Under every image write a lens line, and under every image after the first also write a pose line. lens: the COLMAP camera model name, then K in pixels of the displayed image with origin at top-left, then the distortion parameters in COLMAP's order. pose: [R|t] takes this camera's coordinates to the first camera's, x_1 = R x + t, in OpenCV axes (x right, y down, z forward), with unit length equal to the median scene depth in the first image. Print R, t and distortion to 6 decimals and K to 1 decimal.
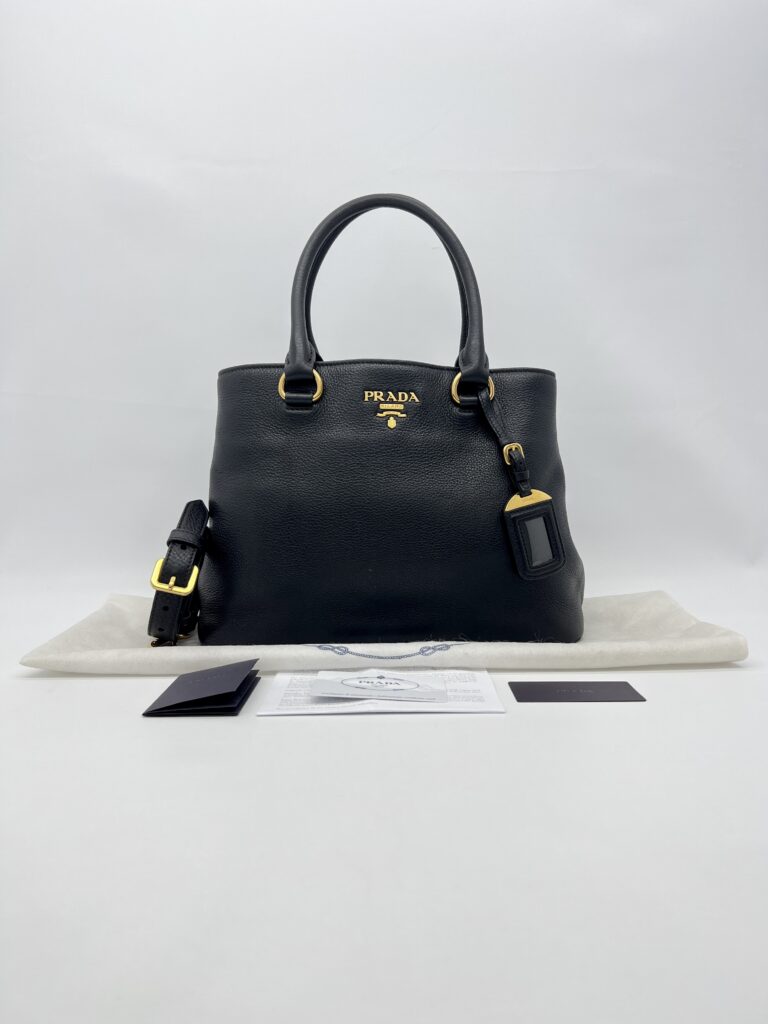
lens RADIAL K [[775.1, 0, 384.0], [0, 775.1, 512.0], [0, 0, 1]] dist [-0.148912, 0.000136]
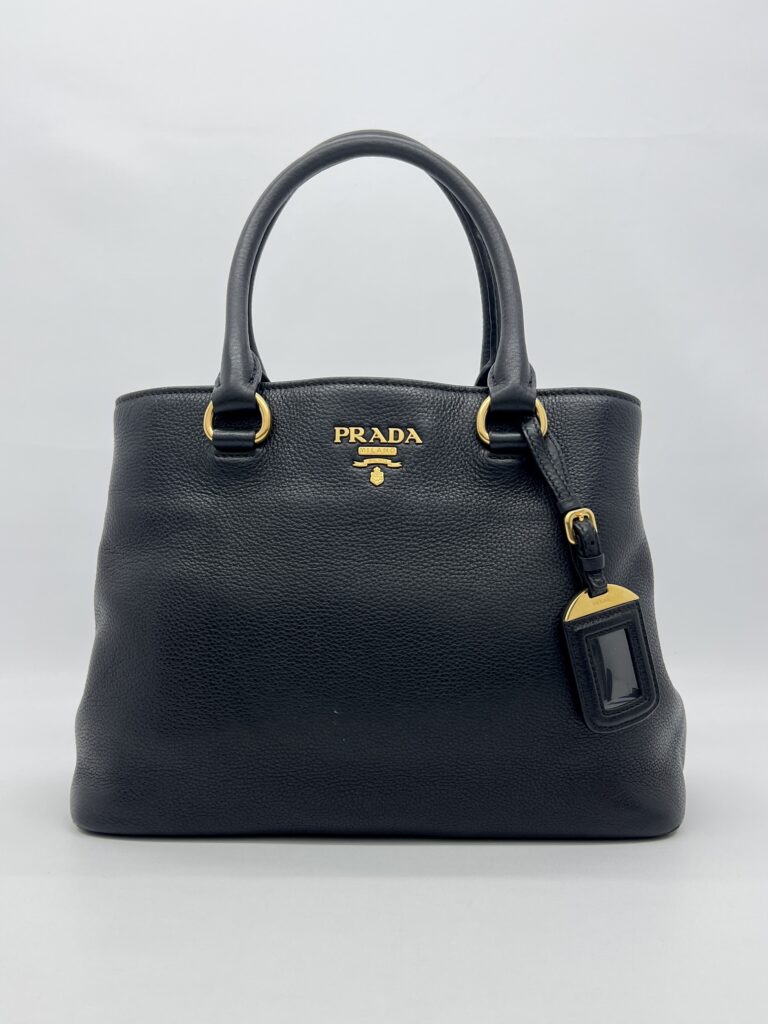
lens RADIAL K [[775.1, 0, 384.0], [0, 775.1, 512.0], [0, 0, 1]] dist [-0.148912, 0.000136]
pose [[0.999139, 0.013248, 0.039325, -0.009211], [-0.009087, 0.994517, -0.104179, -0.020565], [-0.040490, 0.103732, 0.993781, 0.376870]]
